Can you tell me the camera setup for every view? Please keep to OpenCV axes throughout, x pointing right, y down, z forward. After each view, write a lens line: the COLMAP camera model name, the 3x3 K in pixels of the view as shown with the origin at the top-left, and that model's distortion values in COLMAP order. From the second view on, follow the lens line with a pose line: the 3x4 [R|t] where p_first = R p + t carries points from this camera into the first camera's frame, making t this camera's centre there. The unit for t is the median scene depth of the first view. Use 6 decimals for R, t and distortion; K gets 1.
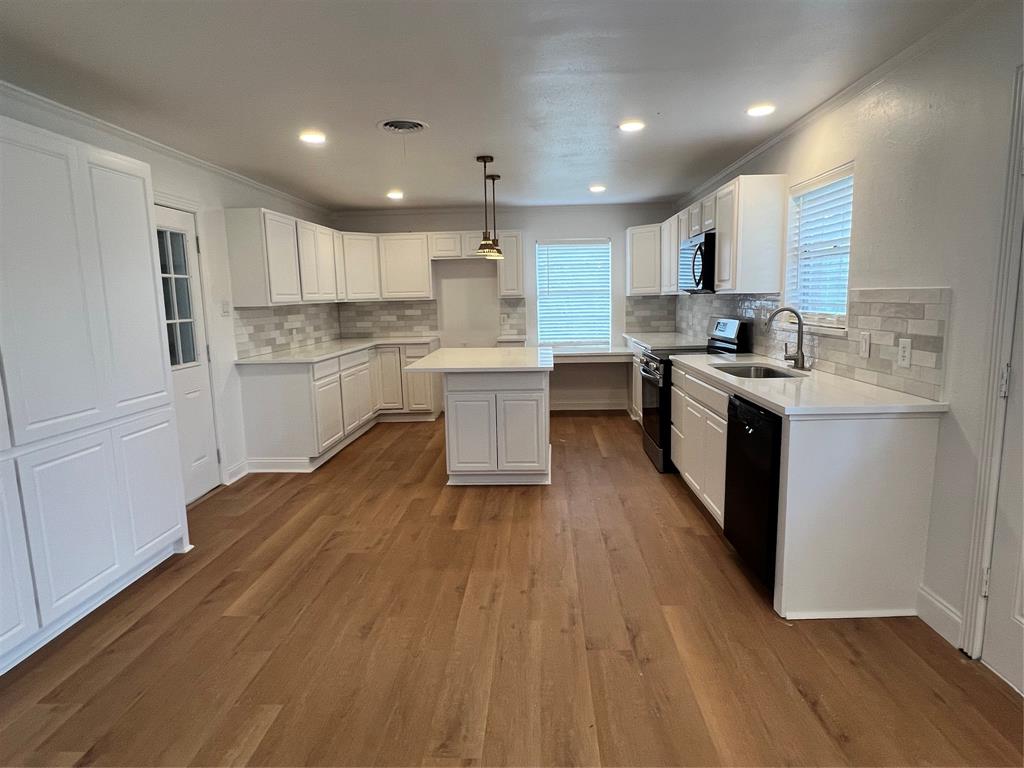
lens RADIAL K [[577.4, 0, 521.1], [0, 577.4, 375.5], [0, 0, 1]] dist [-0.004681, 0.000802]
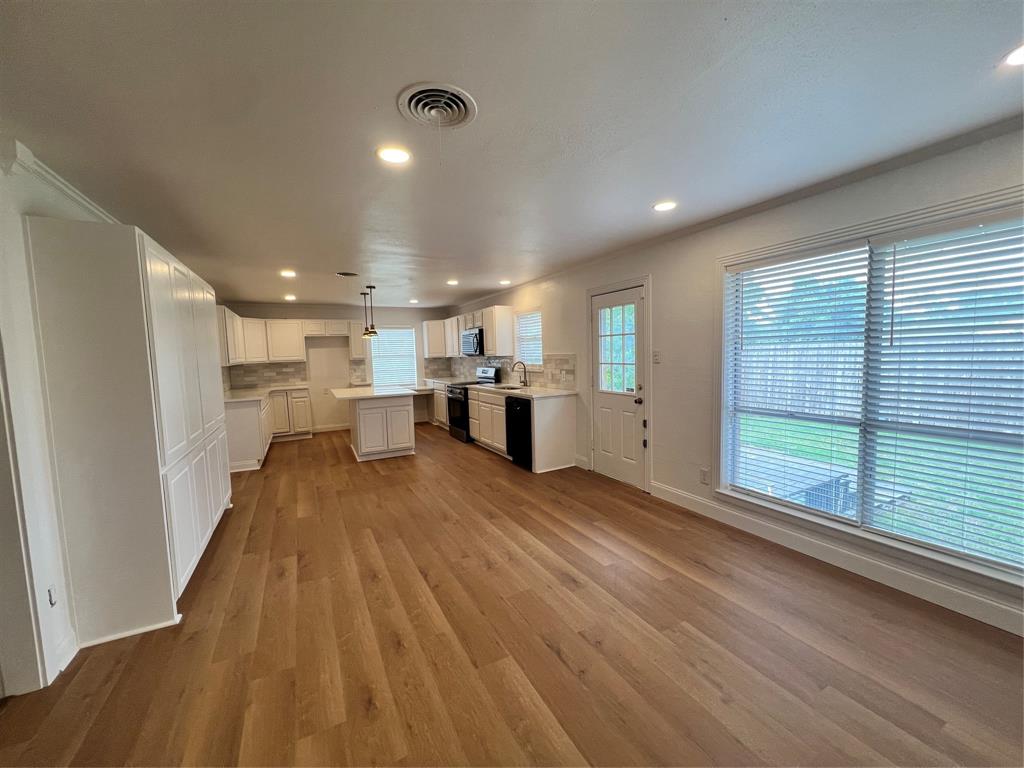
lens RADIAL K [[408.8, 0, 514.6], [0, 408.8, 384.3], [0, 0, 1]] dist [-0.000188, 0.000015]
pose [[0.867901, -0.041878, 0.494969, -0.339230], [0.078052, 0.995559, -0.052629, 0.055149], [-0.490567, 0.084310, 0.867315, -0.391421]]
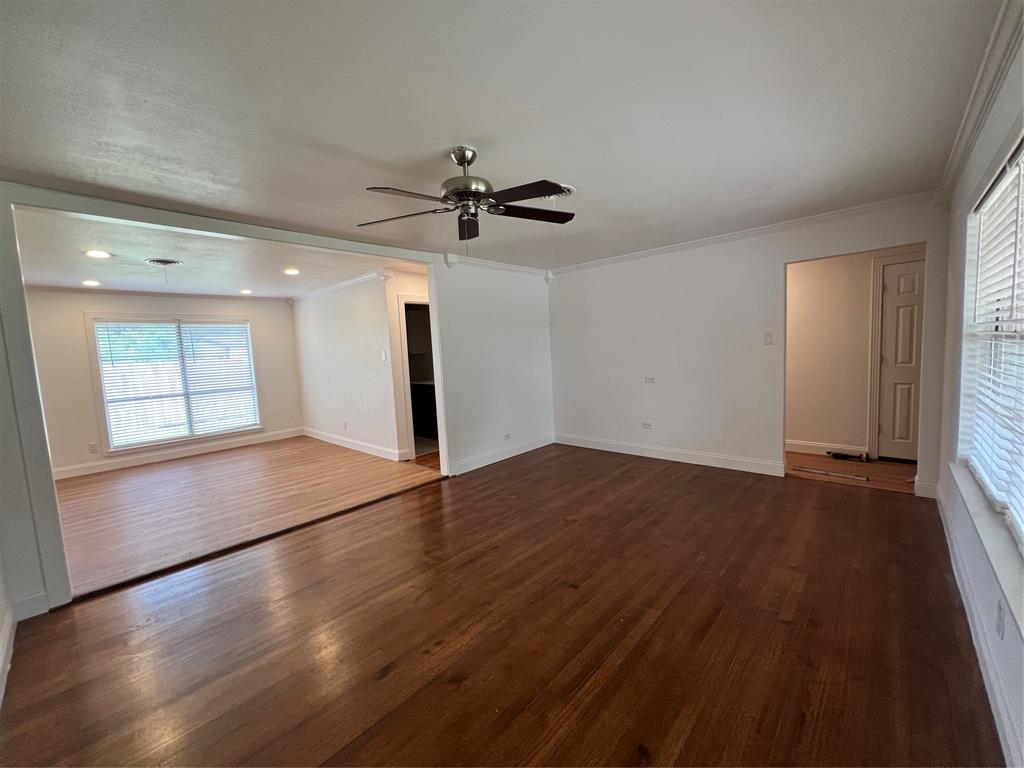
lens RADIAL K [[410.9, 0, 513.1], [0, 410.9, 386.3], [0, 0, 1]] dist [0.000064, 0.000289]
pose [[-0.759730, -0.000566, 0.650238, -1.462400], [0.154553, 0.971184, 0.181423, 0.007005], [-0.631604, 0.238328, -0.737750, 0.225593]]
